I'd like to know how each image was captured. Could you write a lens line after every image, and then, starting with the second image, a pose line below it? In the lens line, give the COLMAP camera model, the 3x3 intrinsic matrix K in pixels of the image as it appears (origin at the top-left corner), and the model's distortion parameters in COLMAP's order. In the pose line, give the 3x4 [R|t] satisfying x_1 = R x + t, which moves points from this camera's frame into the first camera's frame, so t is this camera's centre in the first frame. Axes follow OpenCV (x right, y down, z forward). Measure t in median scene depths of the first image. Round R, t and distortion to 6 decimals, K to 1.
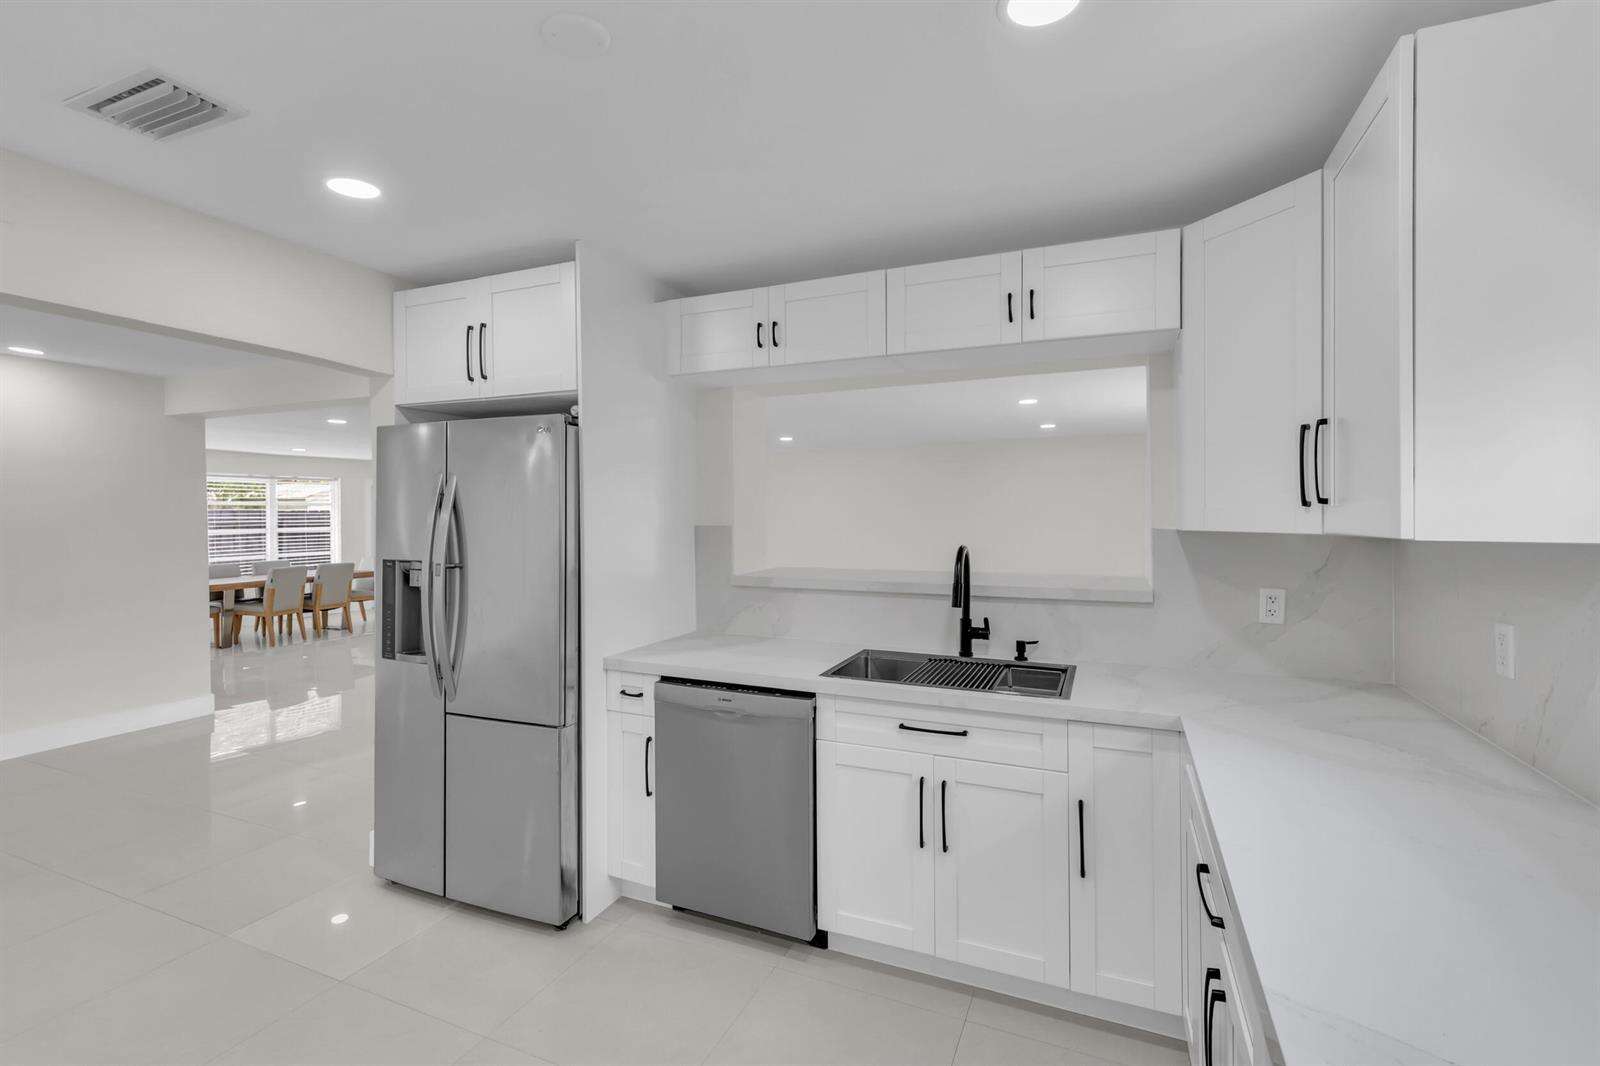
lens RADIAL K [[727.4, 0, 795.9], [0, 727.4, 526.6], [0, 0, 1]] dist [0.011275, 0.001124]
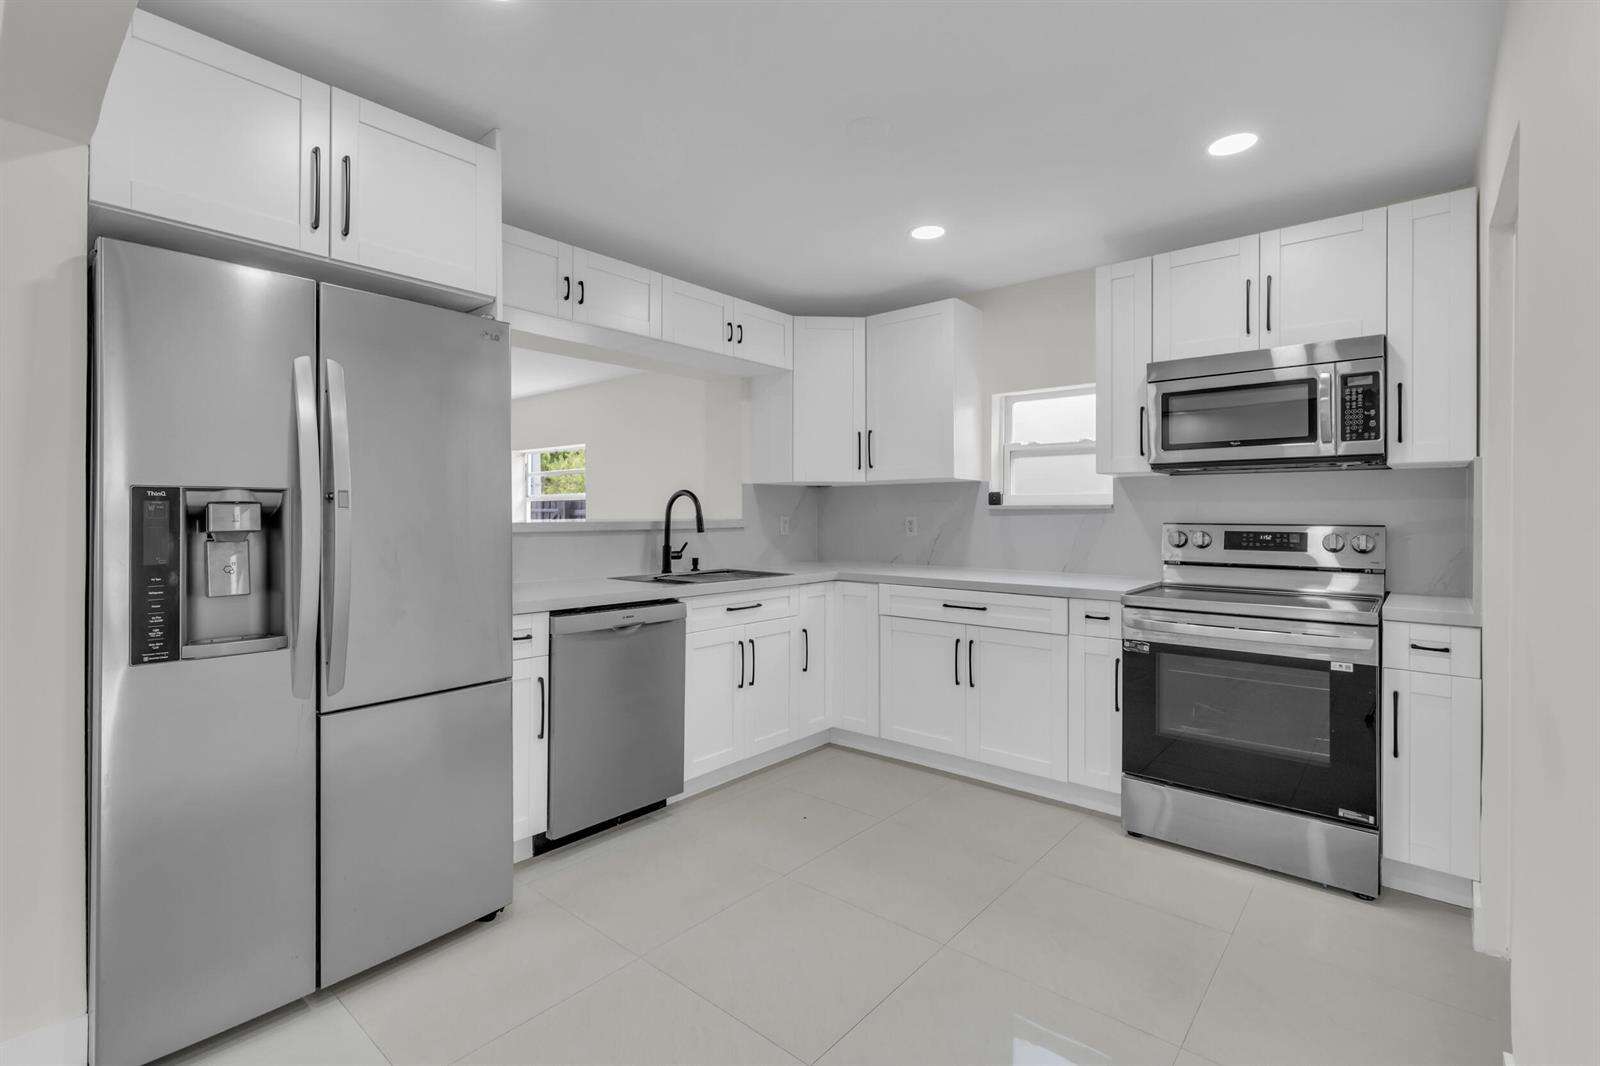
lens RADIAL K [[727.4, 0, 795.0], [0, 727.4, 520.9], [0, 0, 1]] dist [0.011275, 0.001124]
pose [[0.287555, -0.004385, 0.957754, -1.036029], [0.018201, 0.999834, -0.000887, 0.090854], [-0.957591, 0.017687, 0.287587, 0.401627]]
